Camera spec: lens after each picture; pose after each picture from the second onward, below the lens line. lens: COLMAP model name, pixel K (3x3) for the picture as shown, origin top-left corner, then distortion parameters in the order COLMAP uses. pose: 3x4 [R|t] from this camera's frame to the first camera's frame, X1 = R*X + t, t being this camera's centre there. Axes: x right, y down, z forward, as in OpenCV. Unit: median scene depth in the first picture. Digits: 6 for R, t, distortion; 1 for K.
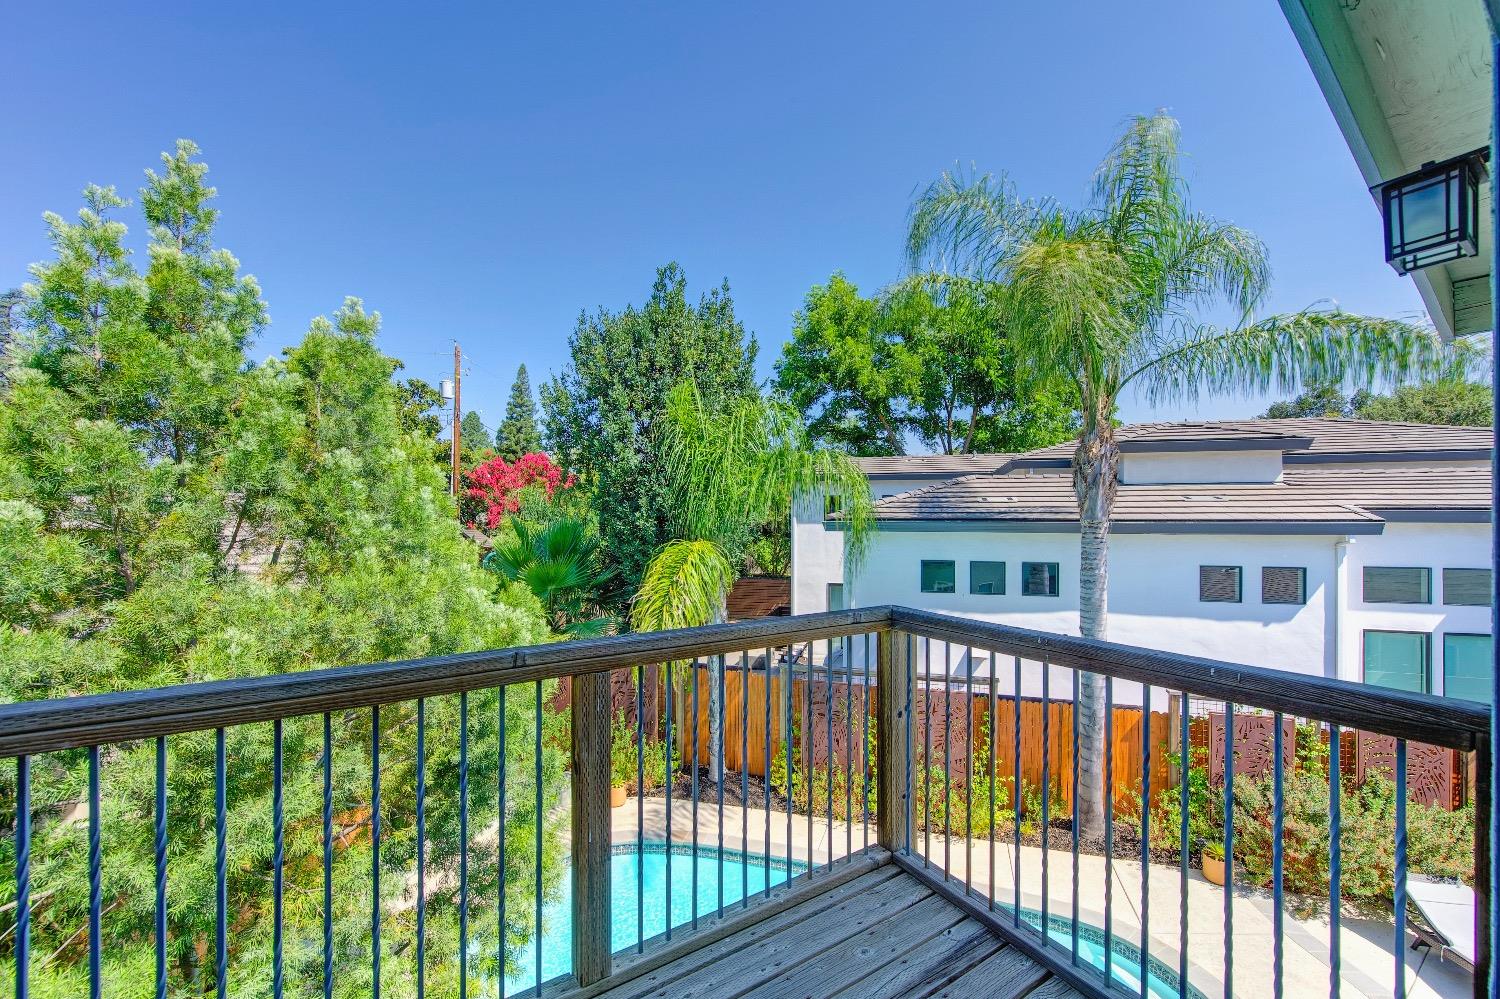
lens RADIAL K [[606.2, 0, 757.3], [0, 606.2, 510.9], [0, 0, 1]] dist [0.004872, -0.000657]
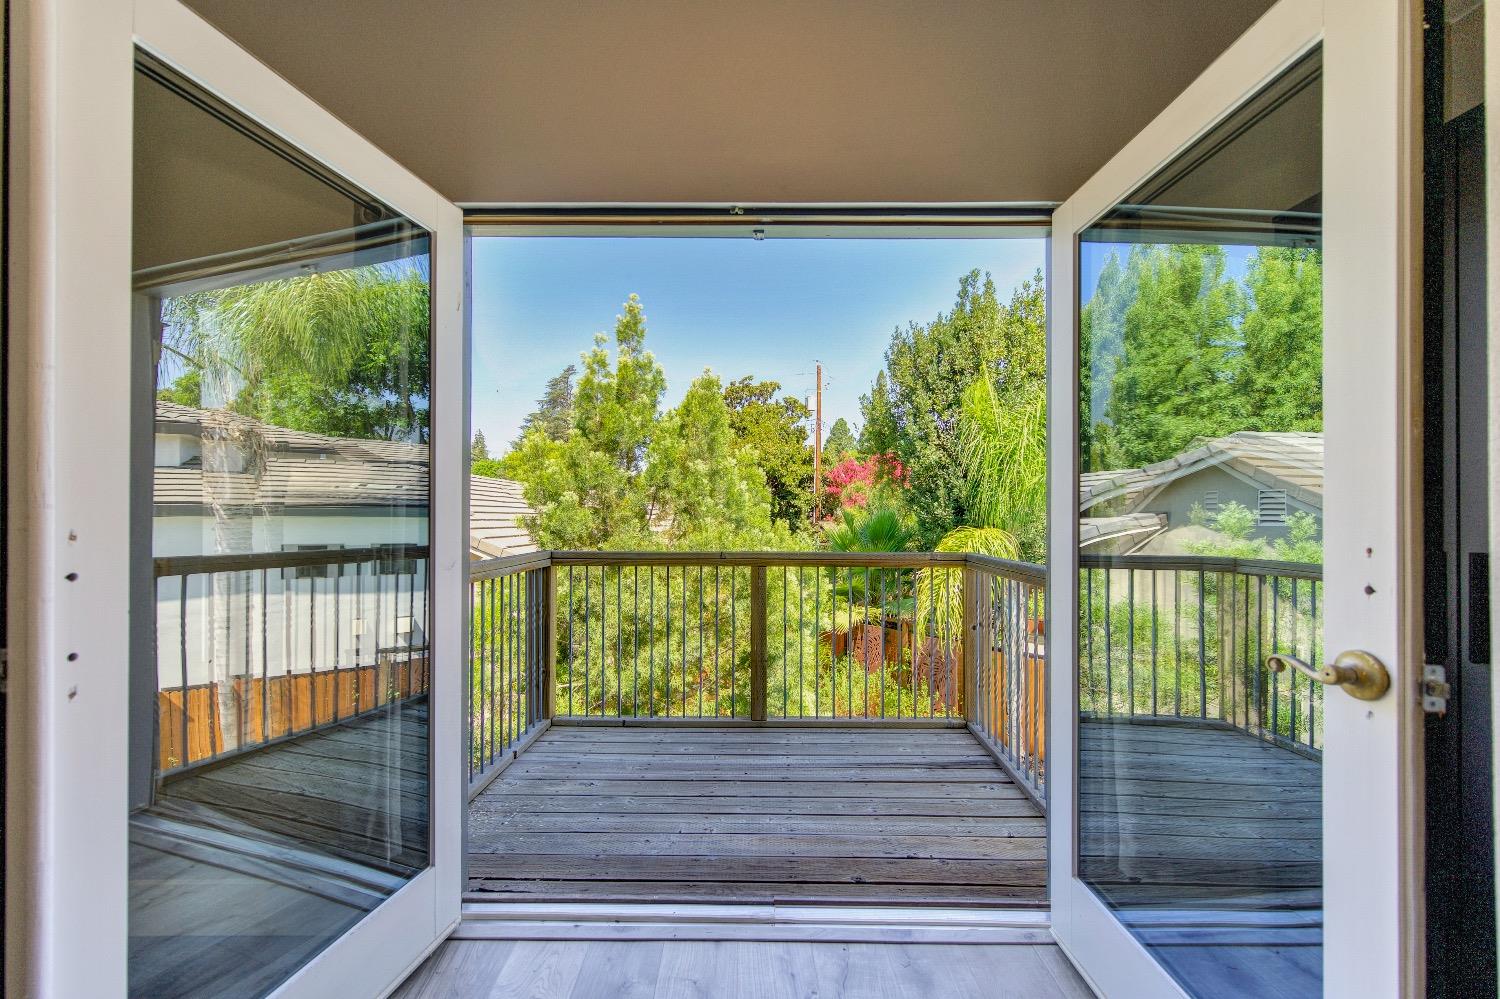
lens RADIAL K [[606.2, 0, 745.2], [0, 606.2, 498.2], [0, 0, 1]] dist [0.004872, -0.000657]
pose [[0.823790, -0.010516, -0.566797, 0.207031], [0.001372, 0.999862, -0.016557, 0.017455], [0.566893, 0.012862, 0.823691, -0.169691]]
